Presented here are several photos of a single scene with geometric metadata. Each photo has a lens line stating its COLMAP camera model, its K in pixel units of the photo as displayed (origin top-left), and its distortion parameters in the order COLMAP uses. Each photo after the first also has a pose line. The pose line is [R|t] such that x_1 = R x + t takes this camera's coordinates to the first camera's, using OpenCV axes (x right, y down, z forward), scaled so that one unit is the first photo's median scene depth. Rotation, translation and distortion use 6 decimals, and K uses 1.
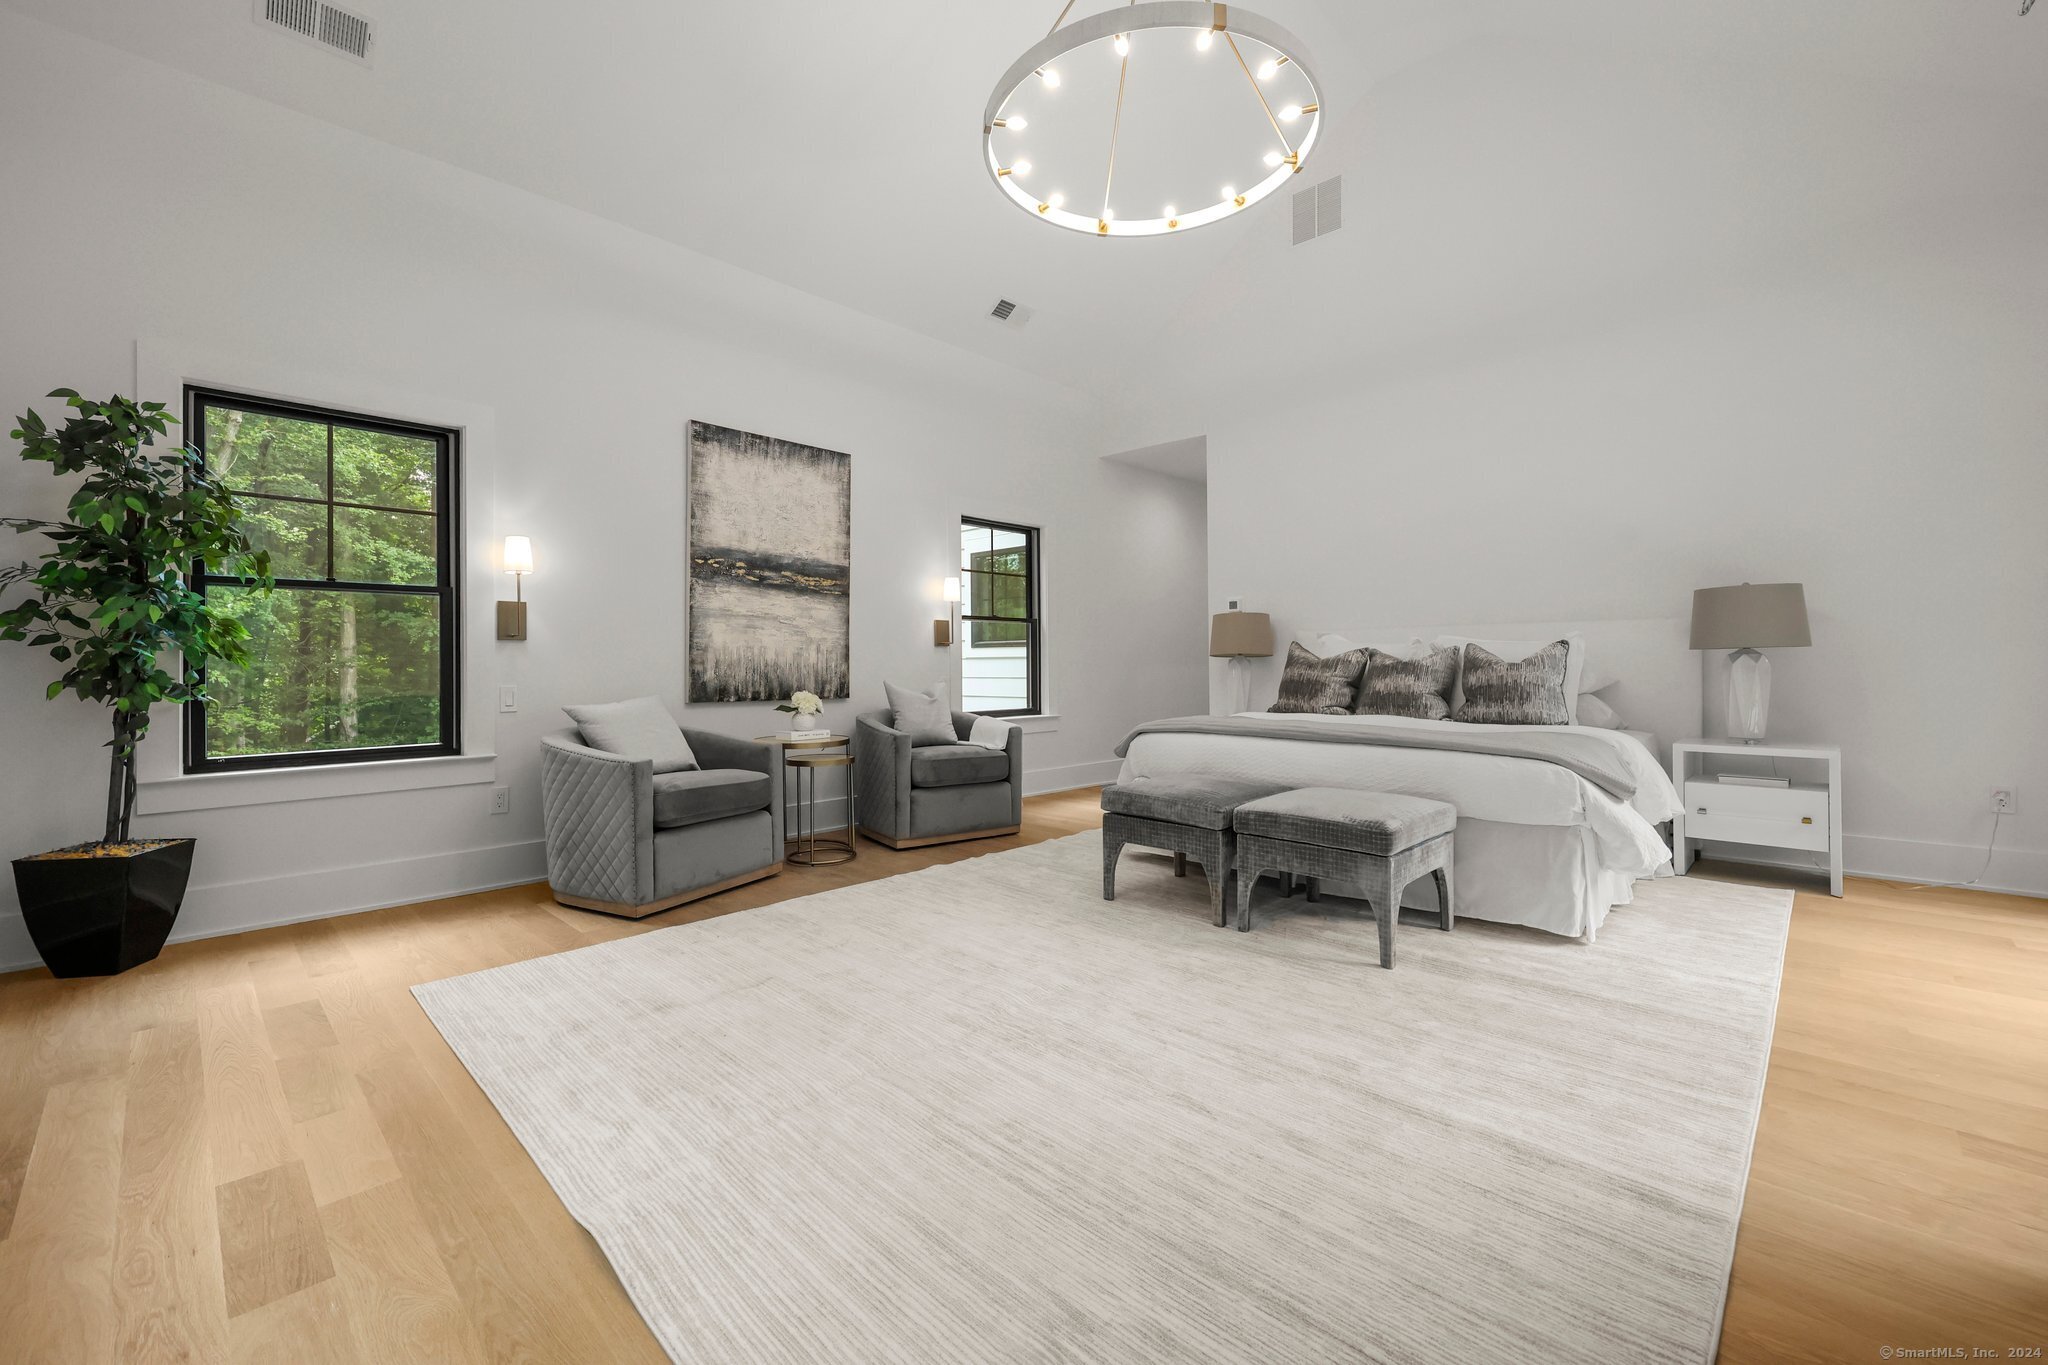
lens RADIAL K [[828.4, 0, 1015.6], [0, 828.4, 667.4], [0, 0, 1]] dist [-0.000323, -0.000194]
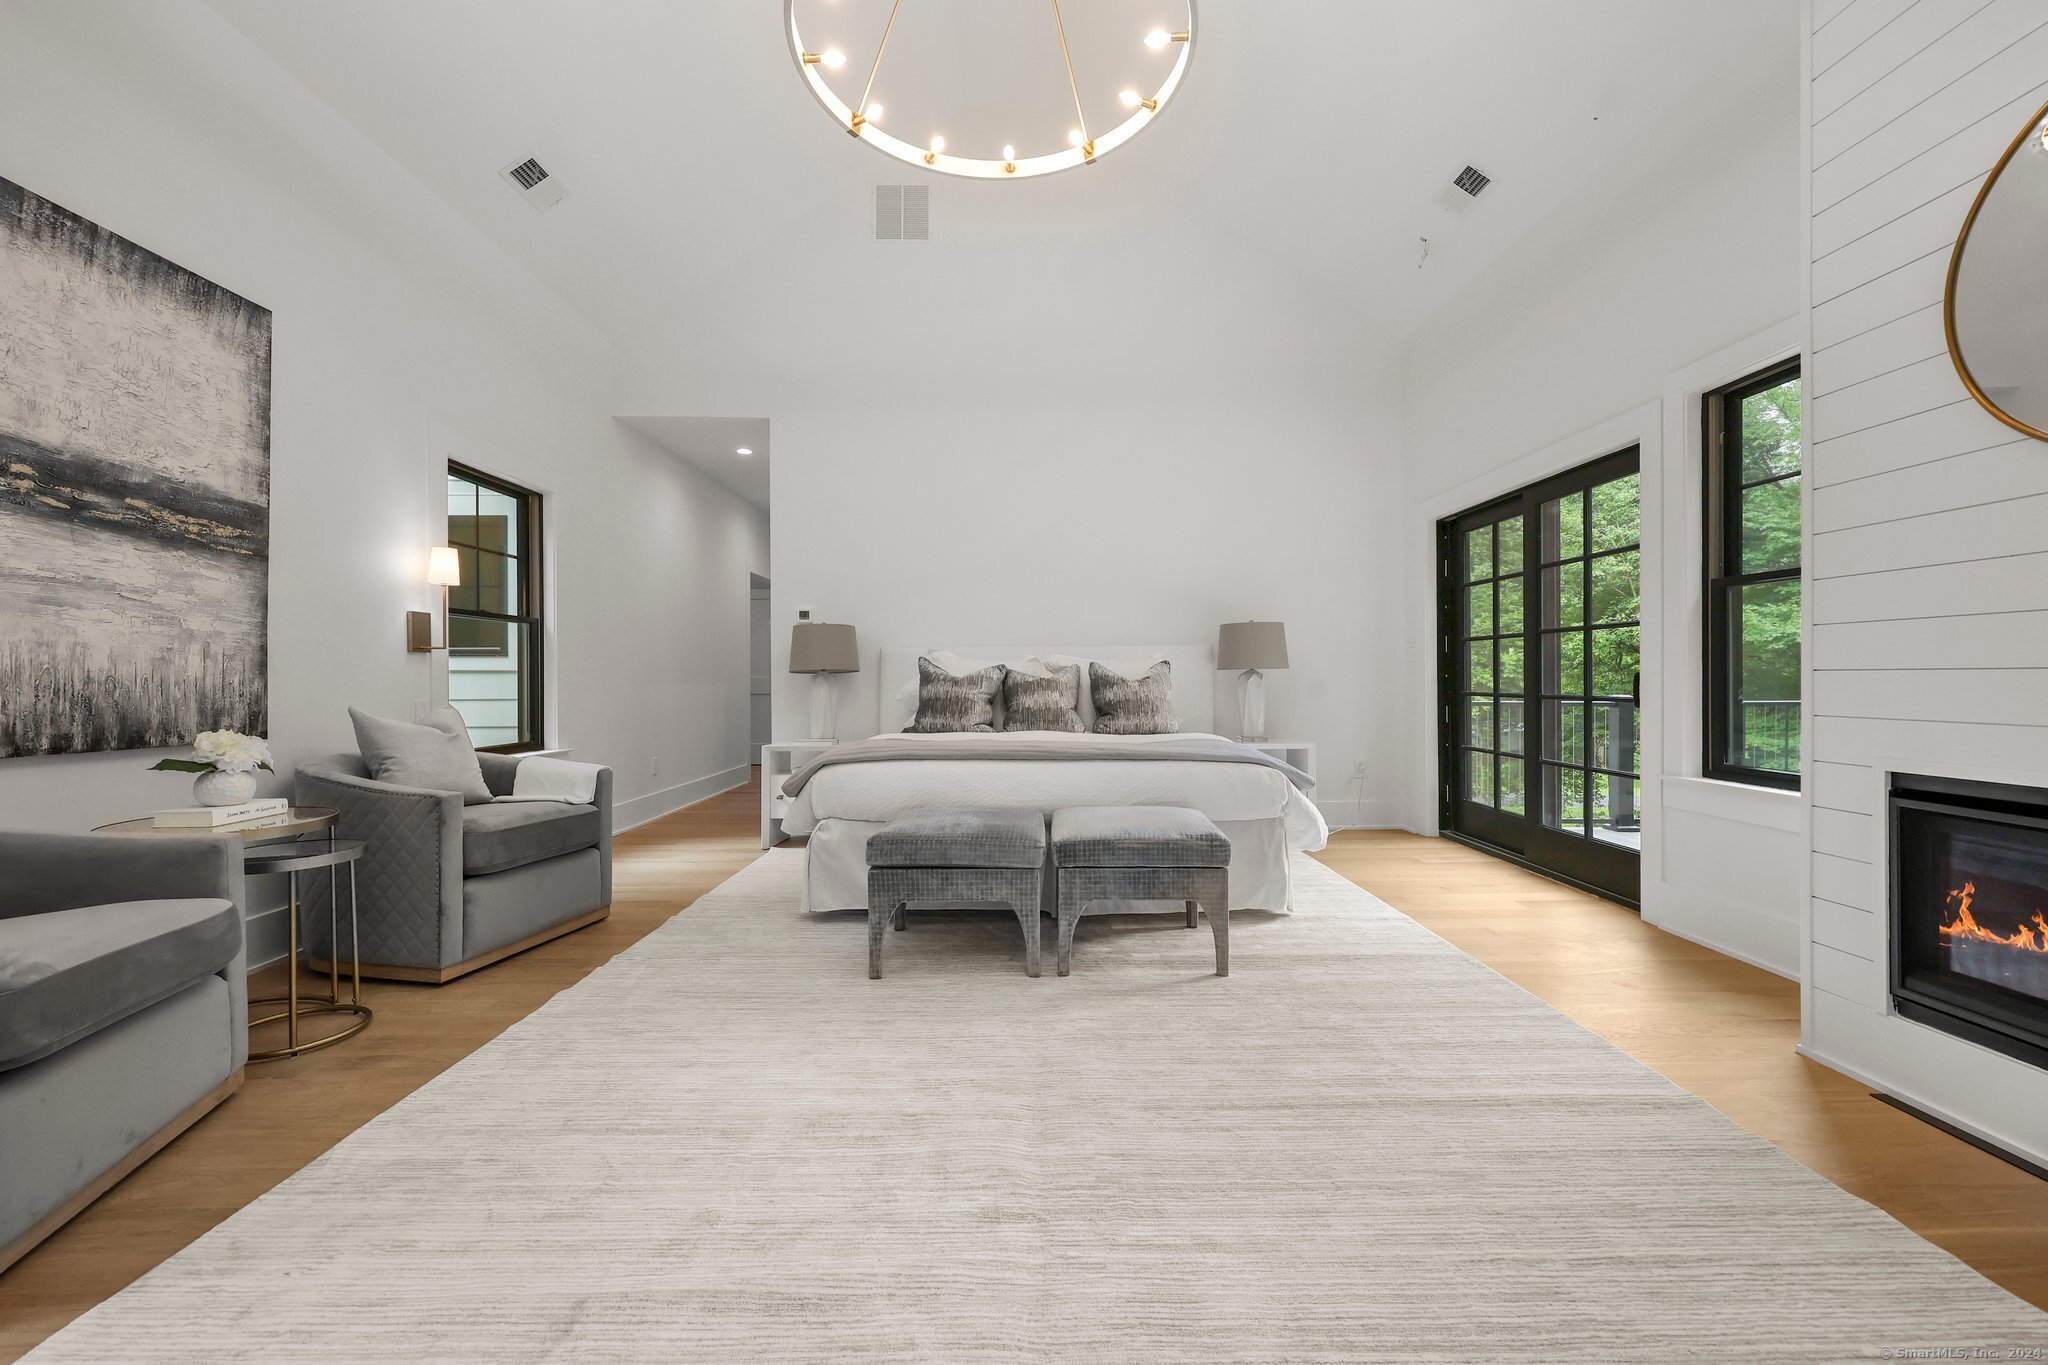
lens RADIAL K [[828.4, 0, 1023.6], [0, 828.4, 682.6], [0, 0, 1]] dist [-0.000323, -0.000194]
pose [[0.707061, 0.000698, 0.707152, -0.271339], [0.002329, 0.999992, -0.003316, 0.001345], [-0.707149, 0.003992, 0.707054, 0.267947]]
